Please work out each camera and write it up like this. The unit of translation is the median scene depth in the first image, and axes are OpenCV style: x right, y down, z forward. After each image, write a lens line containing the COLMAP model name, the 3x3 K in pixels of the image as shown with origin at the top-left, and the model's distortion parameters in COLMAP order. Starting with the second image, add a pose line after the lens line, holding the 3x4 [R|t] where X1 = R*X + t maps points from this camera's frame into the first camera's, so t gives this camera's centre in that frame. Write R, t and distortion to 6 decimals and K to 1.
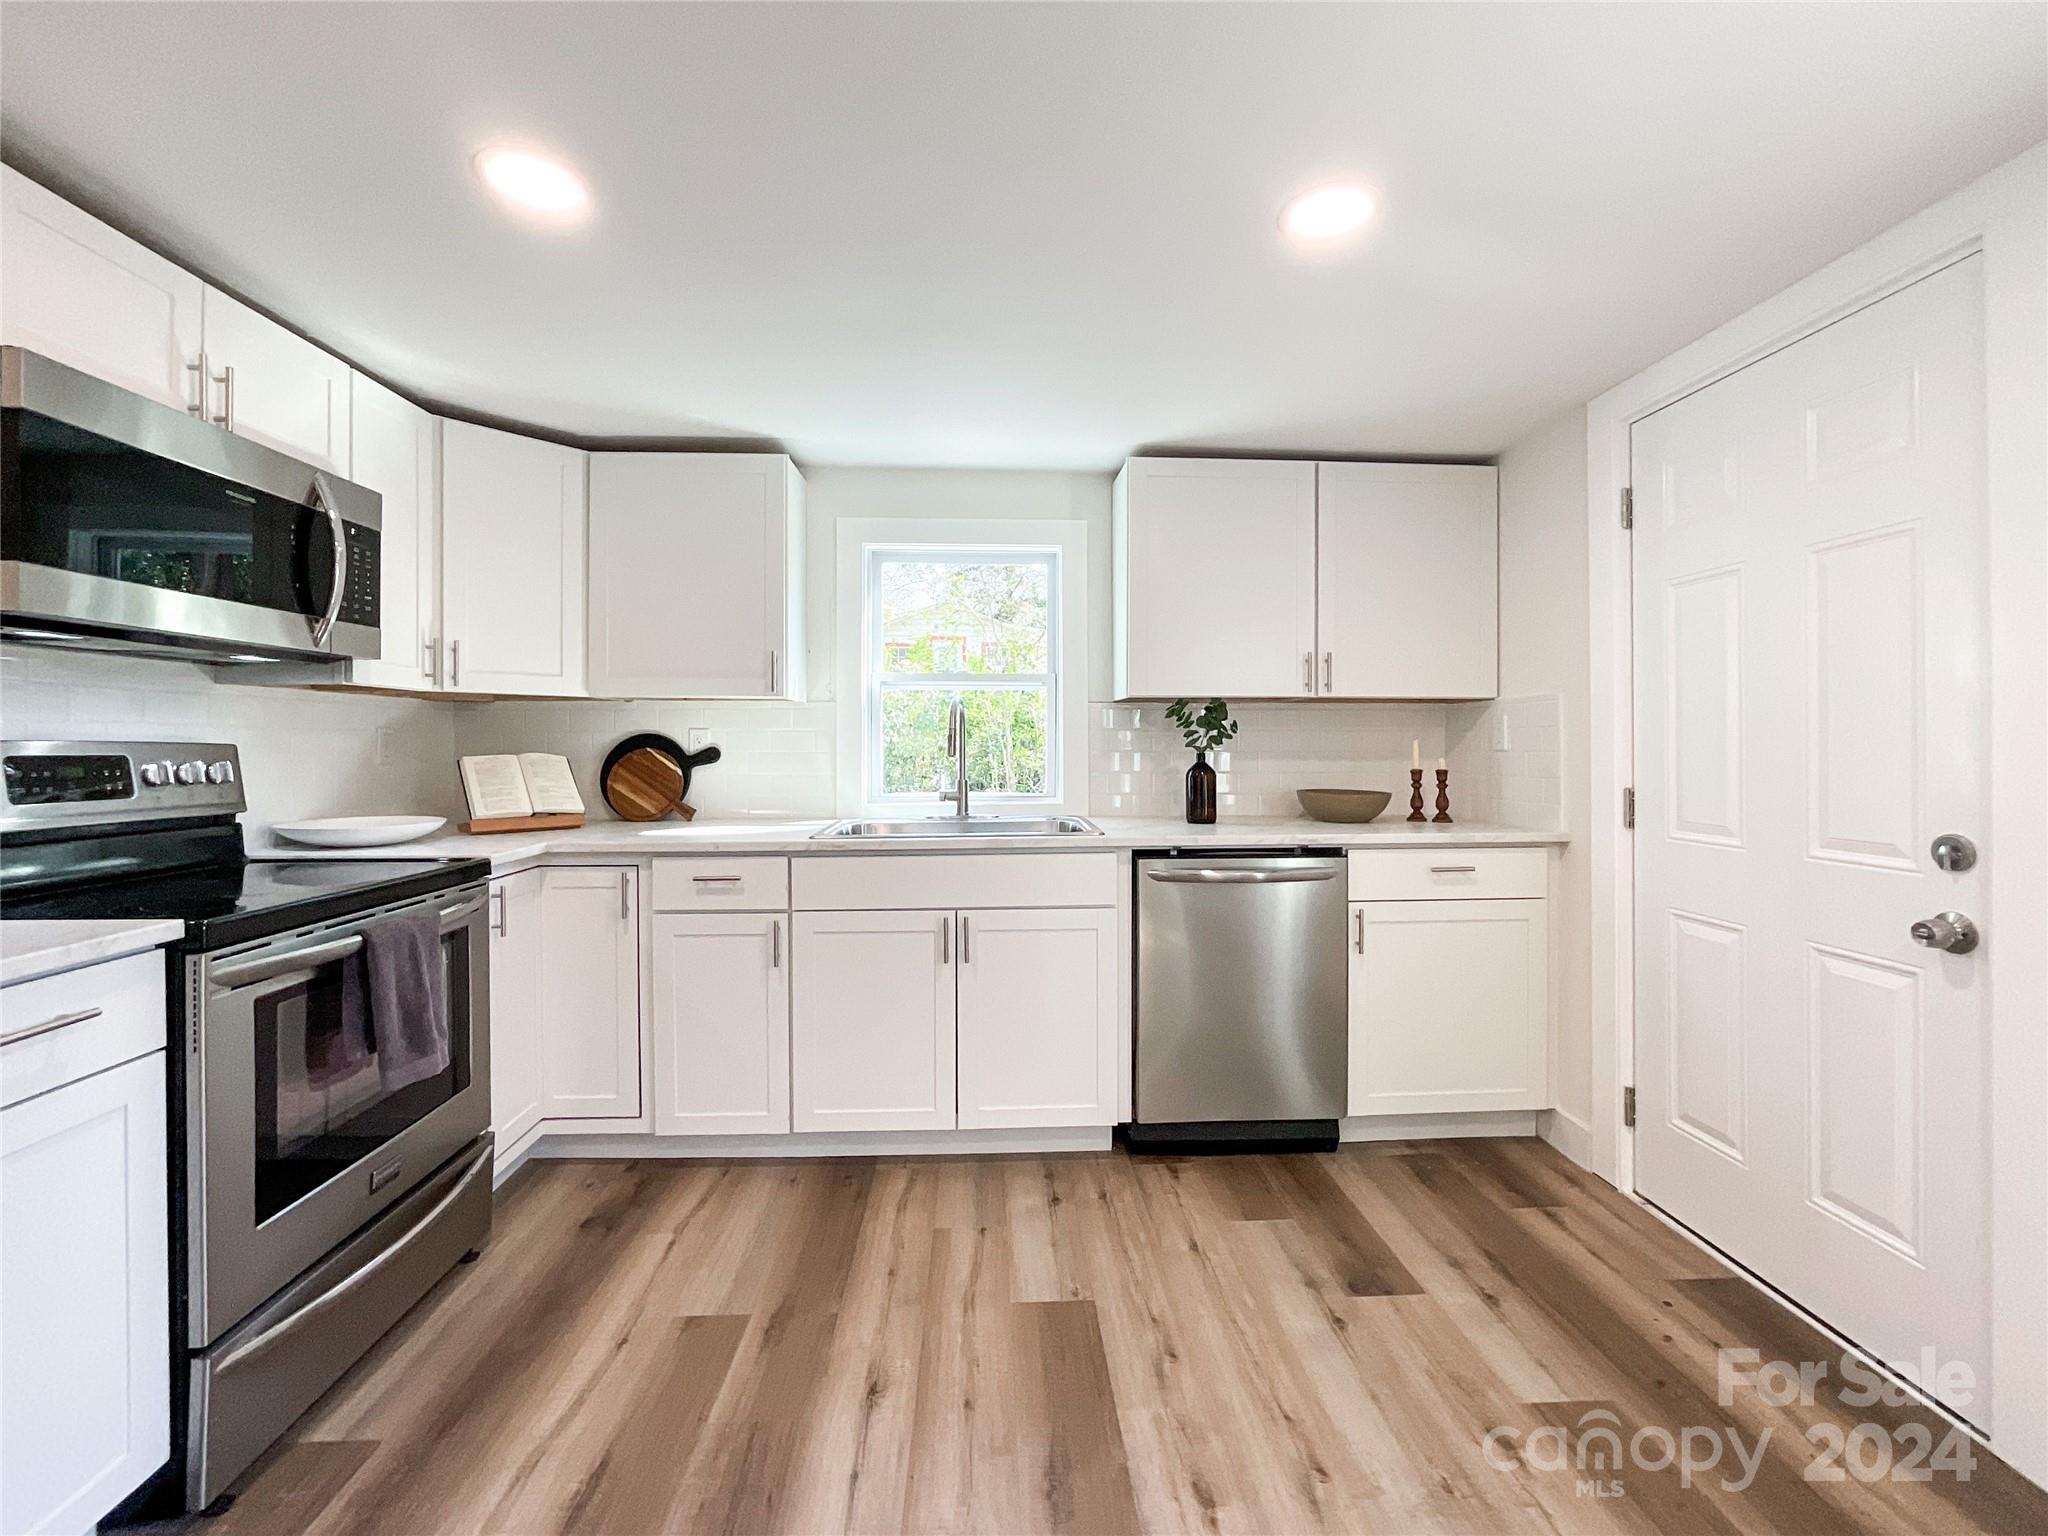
lens RADIAL K [[853.8, 0, 1012.2], [0, 853.8, 750.5], [0, 0, 1]] dist [-0.012270, 0.000689]
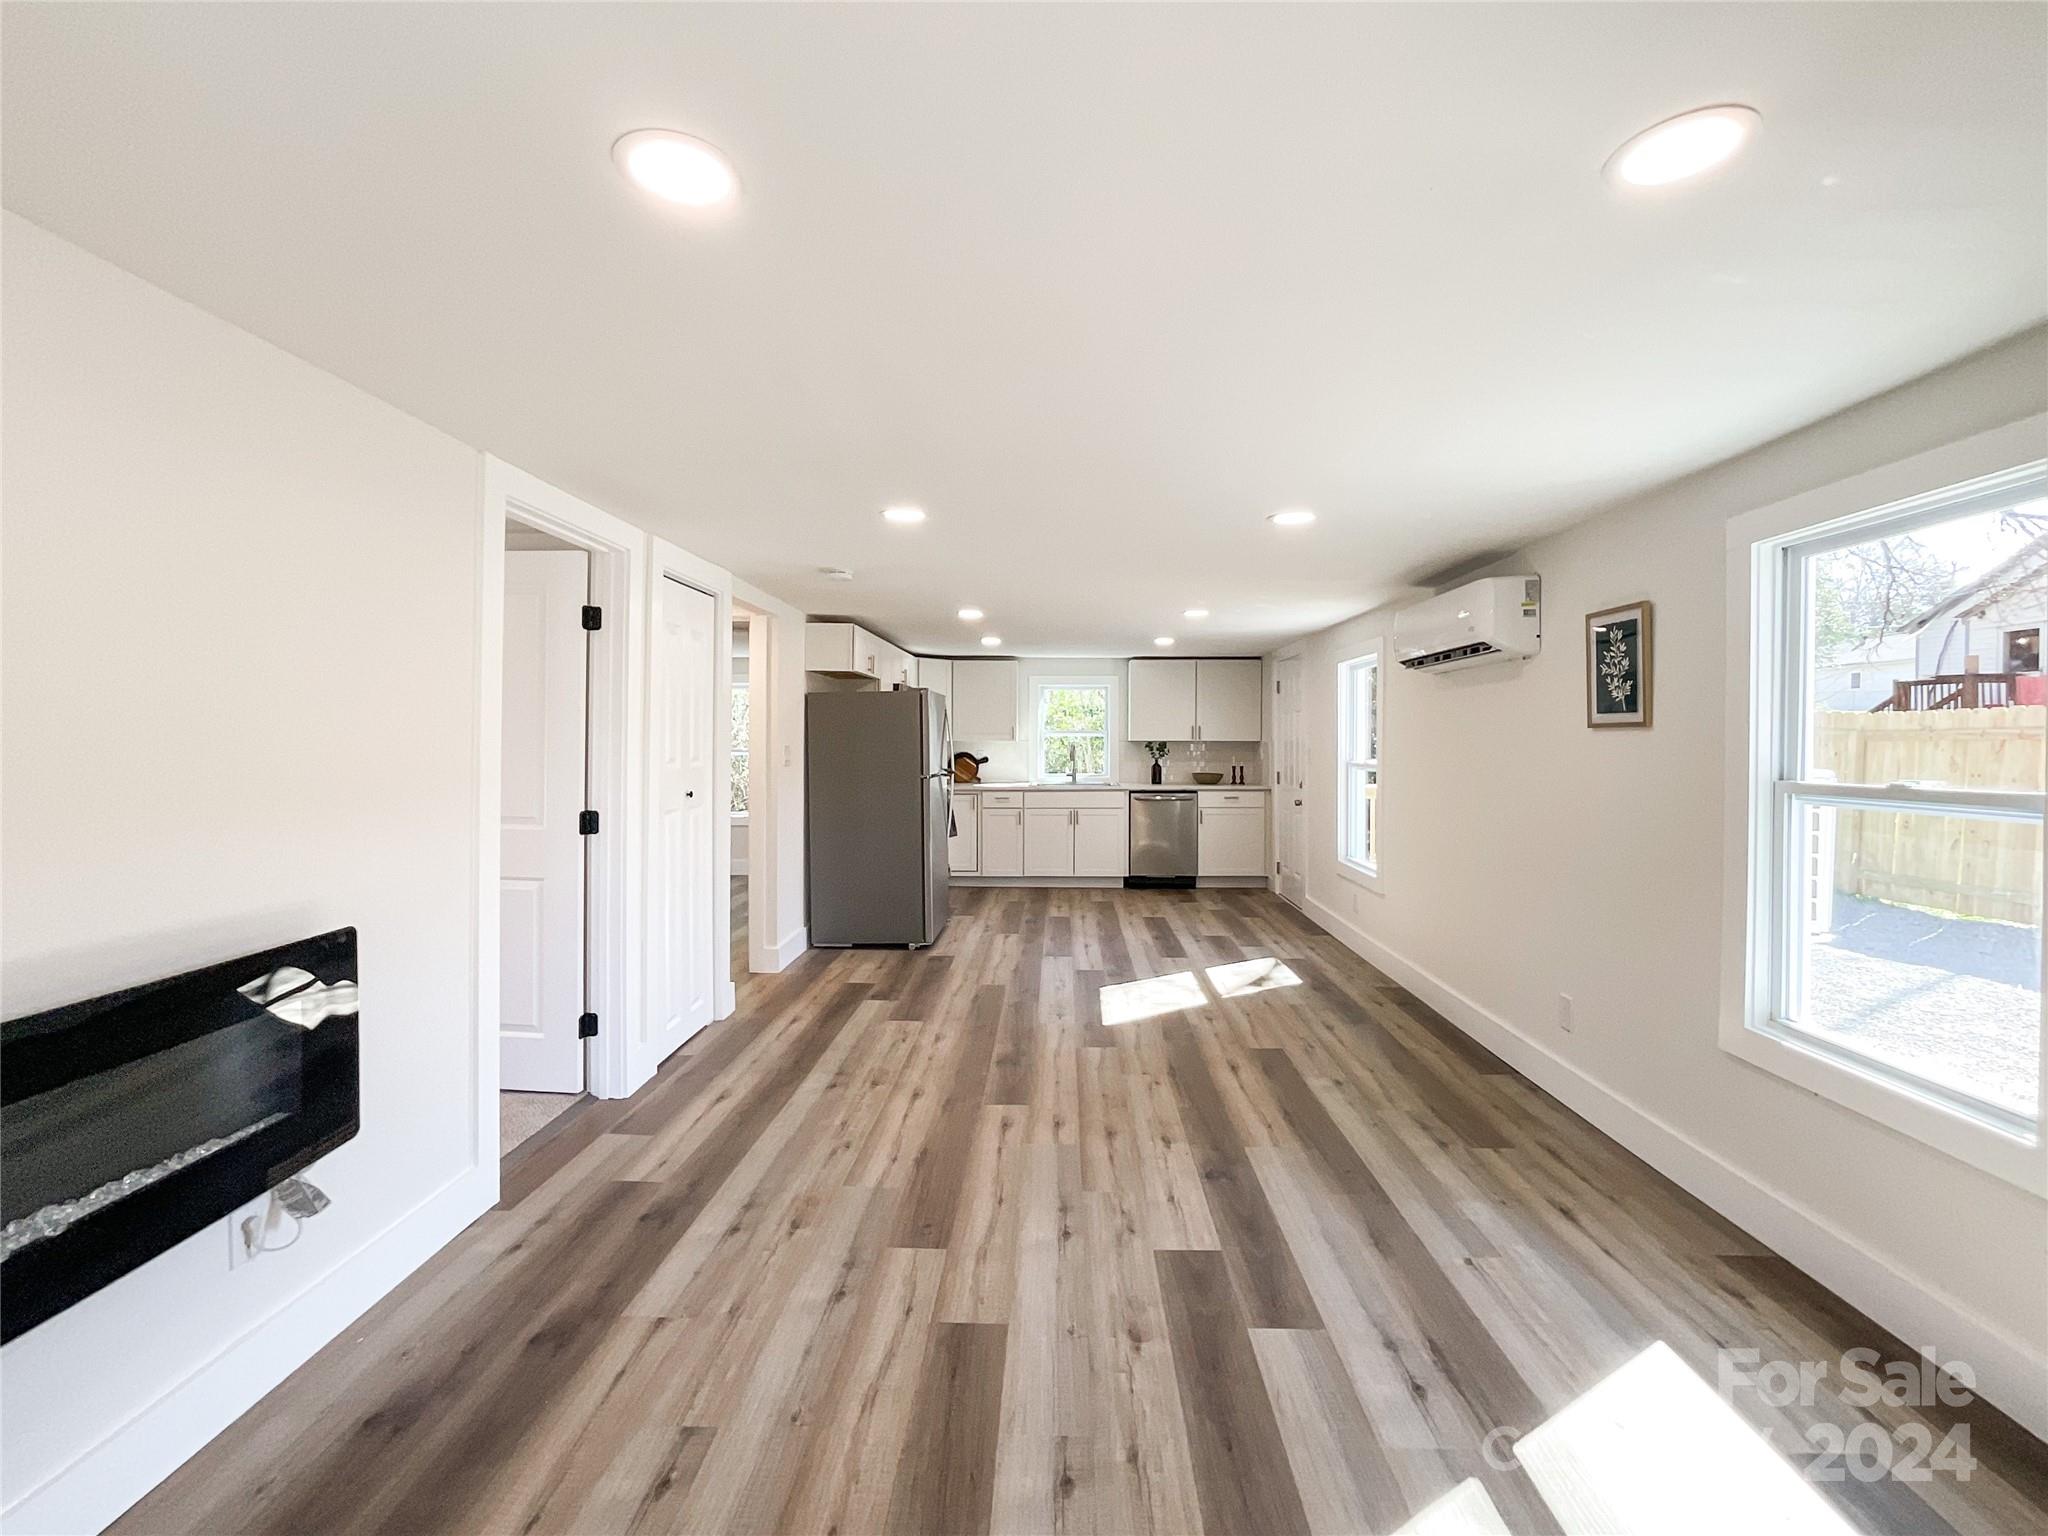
lens RADIAL K [[846.1, 0, 1032.4], [0, 846.1, 748.2], [0, 0, 1]] dist [-0.012083, 0.000305]
pose [[0.997517, 0.002575, -0.070383, -0.000140], [-0.002491, 0.999996, 0.001281, -0.044401], [0.070386, -0.001103, 0.997519, -2.112435]]
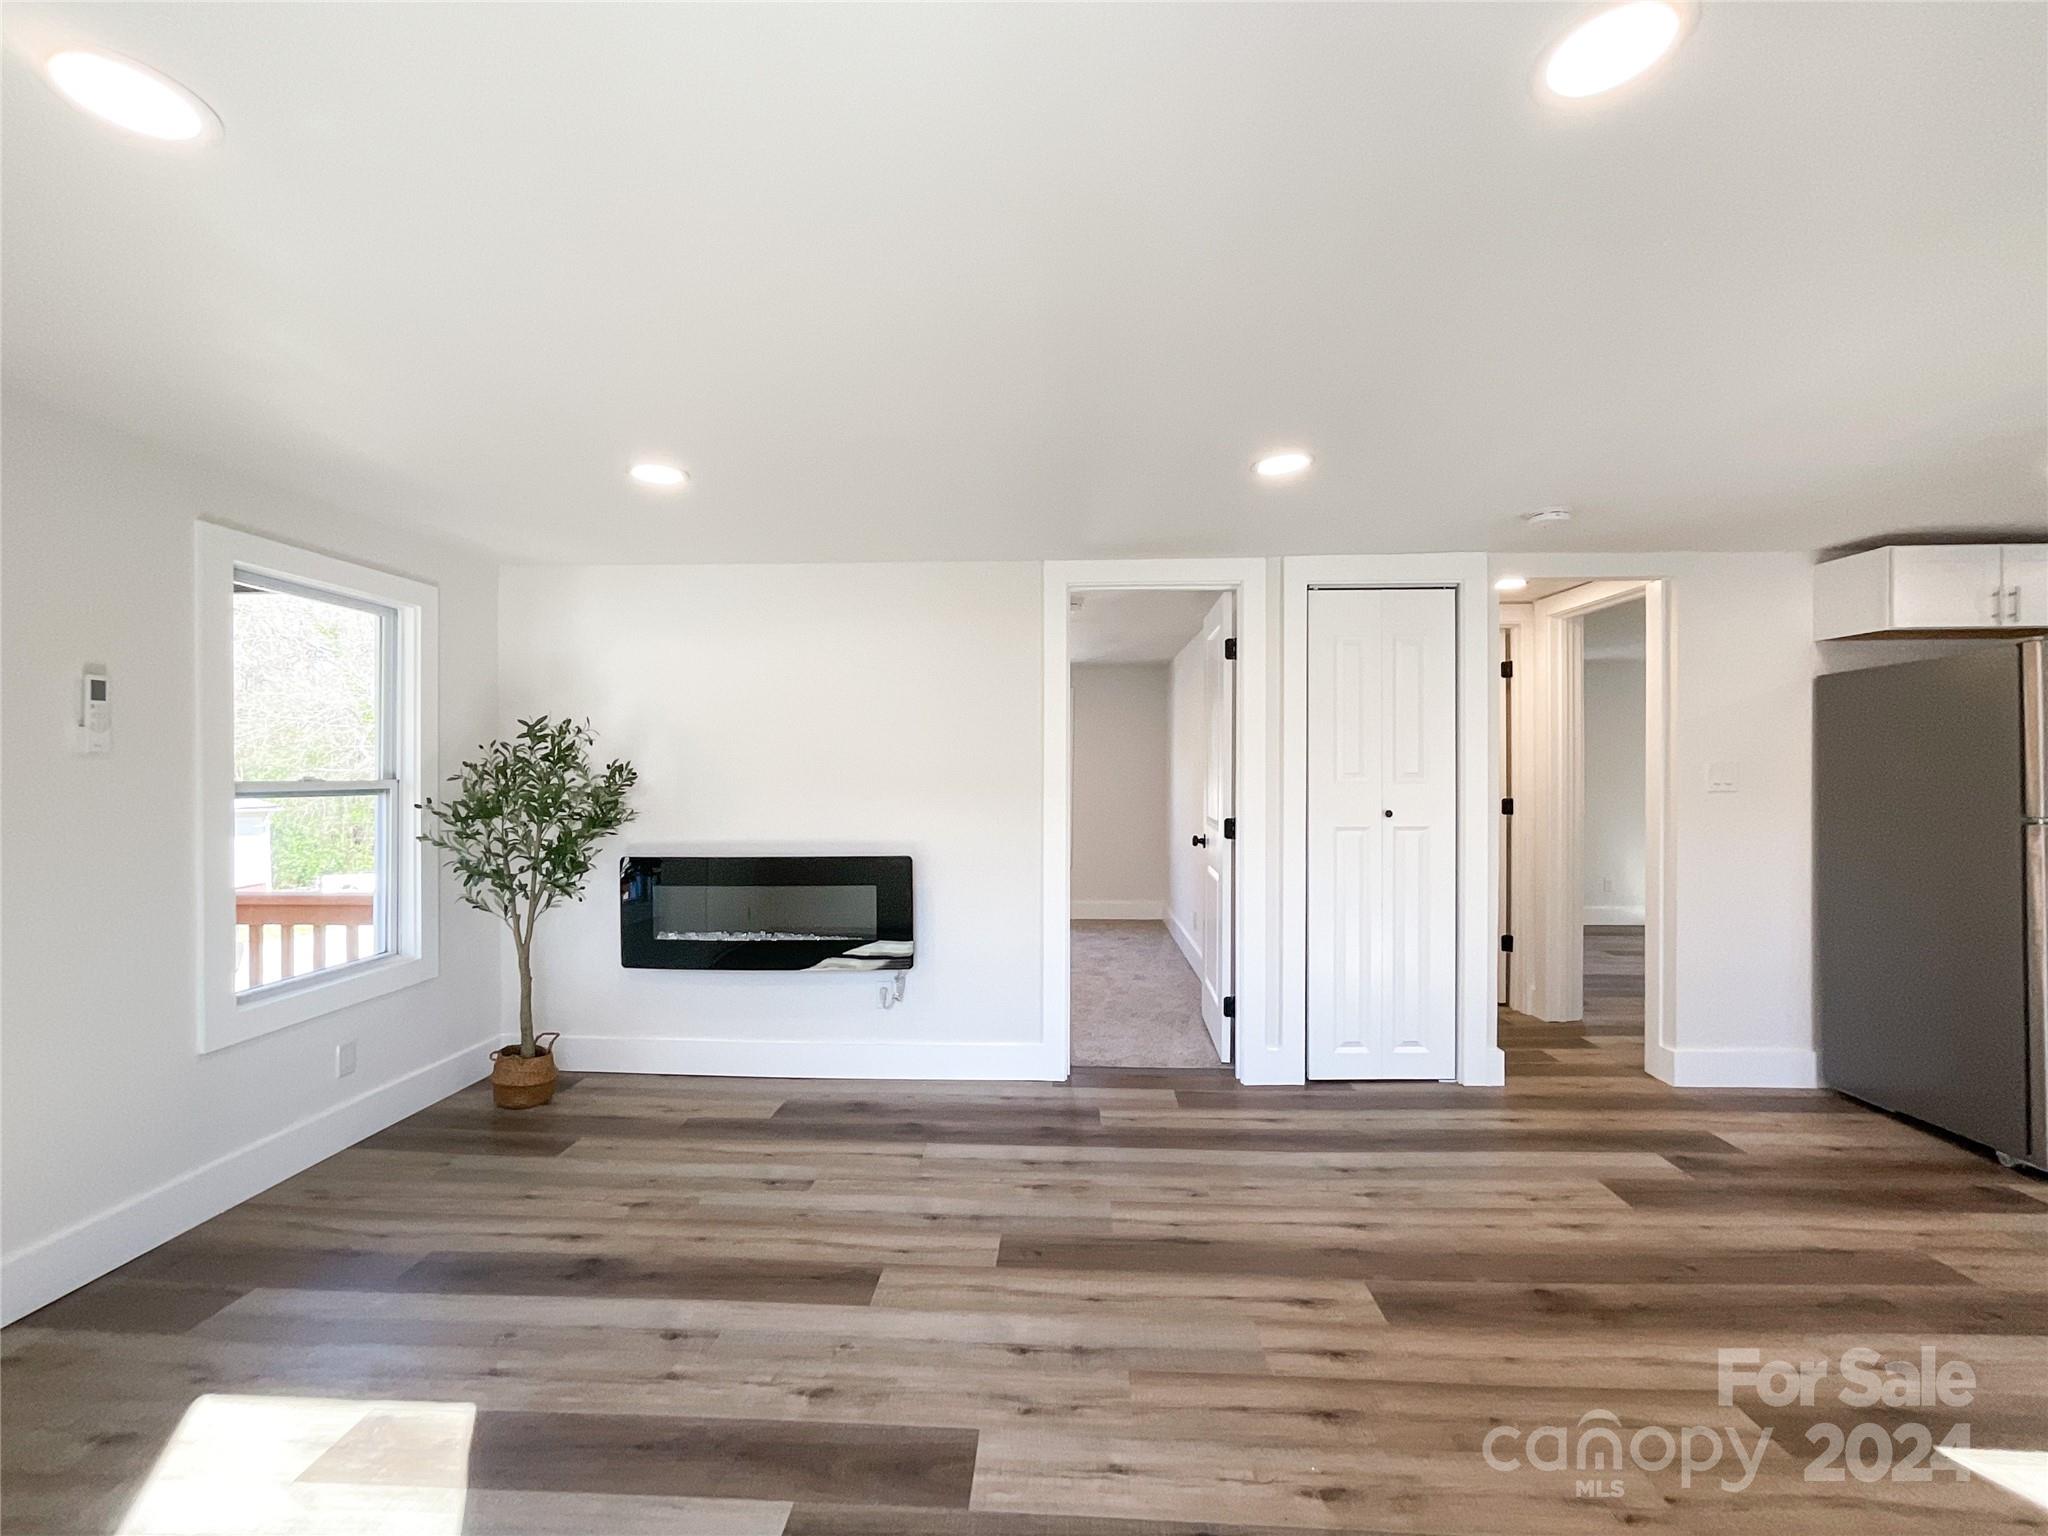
lens RADIAL K [[848.9, 0, 1032.6], [0, 848.9, 772.1], [0, 0, 1]] dist [-0.035787, 0.023399]
pose [[-0.078725, -0.005150, -0.996883, 0.708787], [-0.003225, 0.999983, -0.004911, -0.018180], [0.996891, 0.002829, -0.078741, -1.129928]]
